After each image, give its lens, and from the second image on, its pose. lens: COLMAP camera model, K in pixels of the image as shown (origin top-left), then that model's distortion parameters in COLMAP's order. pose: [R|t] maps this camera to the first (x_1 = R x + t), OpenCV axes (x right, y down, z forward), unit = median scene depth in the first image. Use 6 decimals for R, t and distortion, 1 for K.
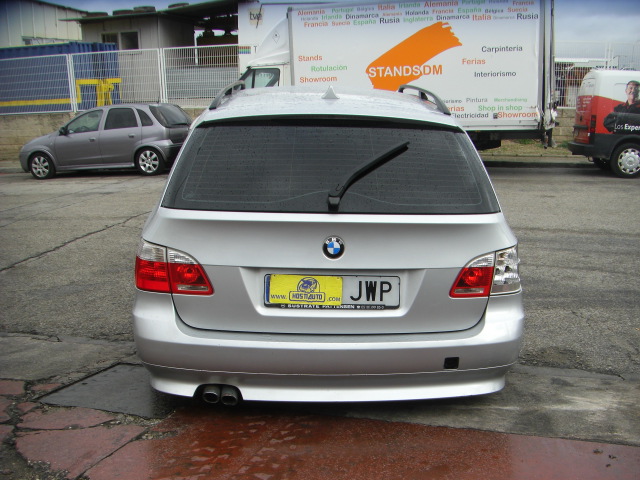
lens RADIAL K [[703.0, 0, 346.6], [0, 703.0, 351.7], [0, 0, 1]] dist [-0.148688, 0.027763]
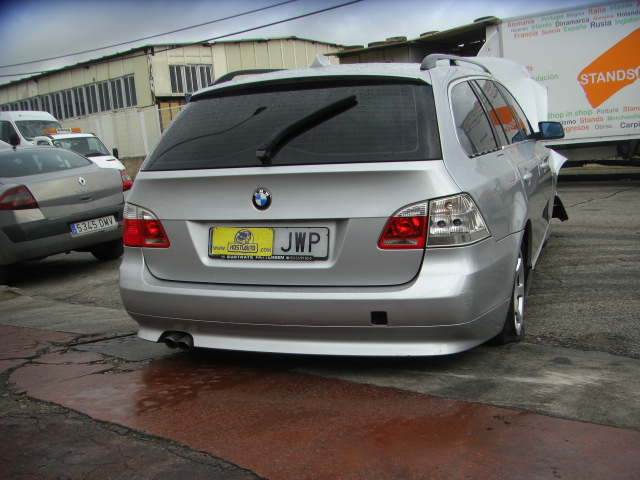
lens RADIAL K [[703.0, 0, 346.6], [0, 703.0, 351.7], [0, 0, 1]] dist [-0.148688, 0.027763]
pose [[0.921540, 0.049215, -0.385152, 0.481685], [-0.065943, 0.997362, -0.030335, 0.094451], [0.382643, 0.053353, 0.922354, 0.107812]]
